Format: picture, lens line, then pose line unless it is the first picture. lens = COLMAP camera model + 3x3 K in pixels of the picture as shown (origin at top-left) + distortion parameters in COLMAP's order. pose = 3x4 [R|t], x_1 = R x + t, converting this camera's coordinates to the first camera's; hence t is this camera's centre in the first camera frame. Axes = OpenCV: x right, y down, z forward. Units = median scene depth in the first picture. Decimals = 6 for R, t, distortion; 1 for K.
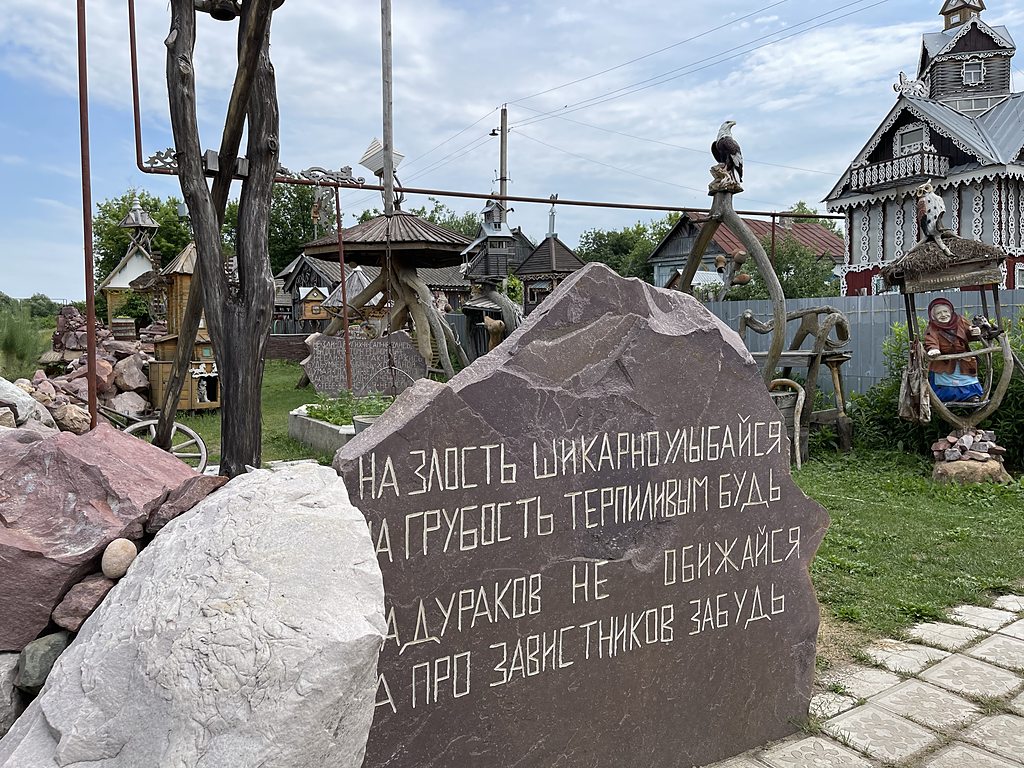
lens RADIAL K [[767.8, 0, 514.1], [0, 767.8, 375.5], [0, 0, 1]] dist [0.110662, -0.158079]
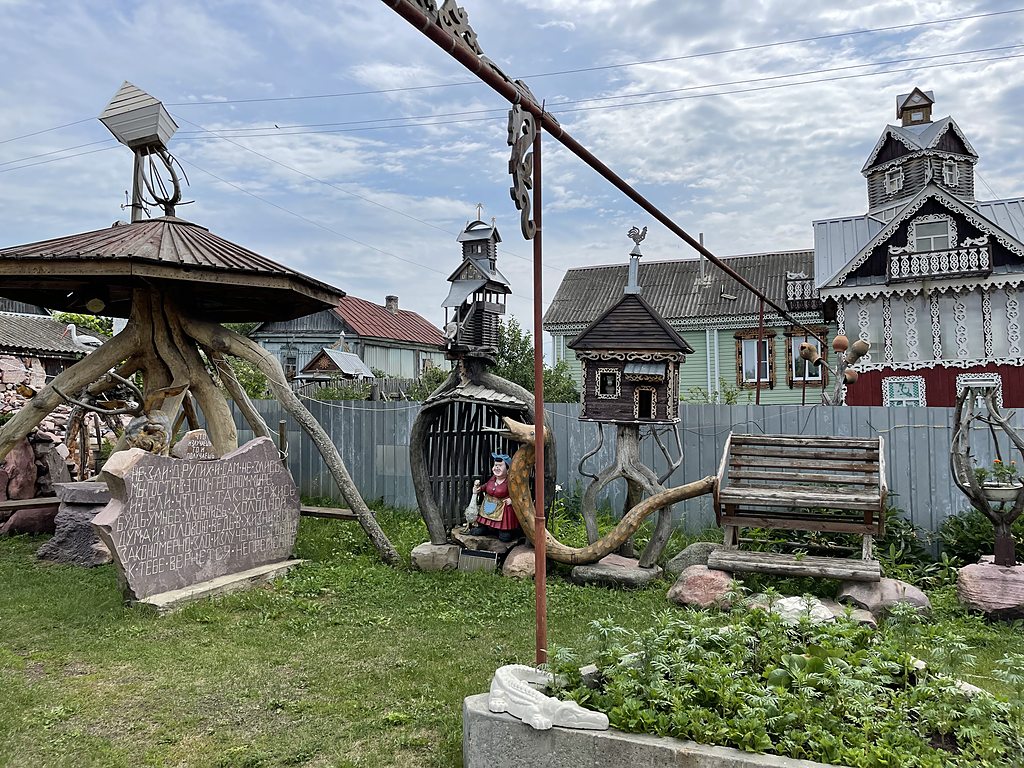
lens RADIAL K [[804.3, 0, 512.0], [0, 804.3, 384.0], [0, 0, 1]] dist [0.024494, -0.004700]
pose [[0.781379, 0.037574, 0.622925, -0.848047], [0.022949, 0.995781, -0.088850, -0.097156], [-0.623635, 0.083721, 0.777219, 1.091019]]
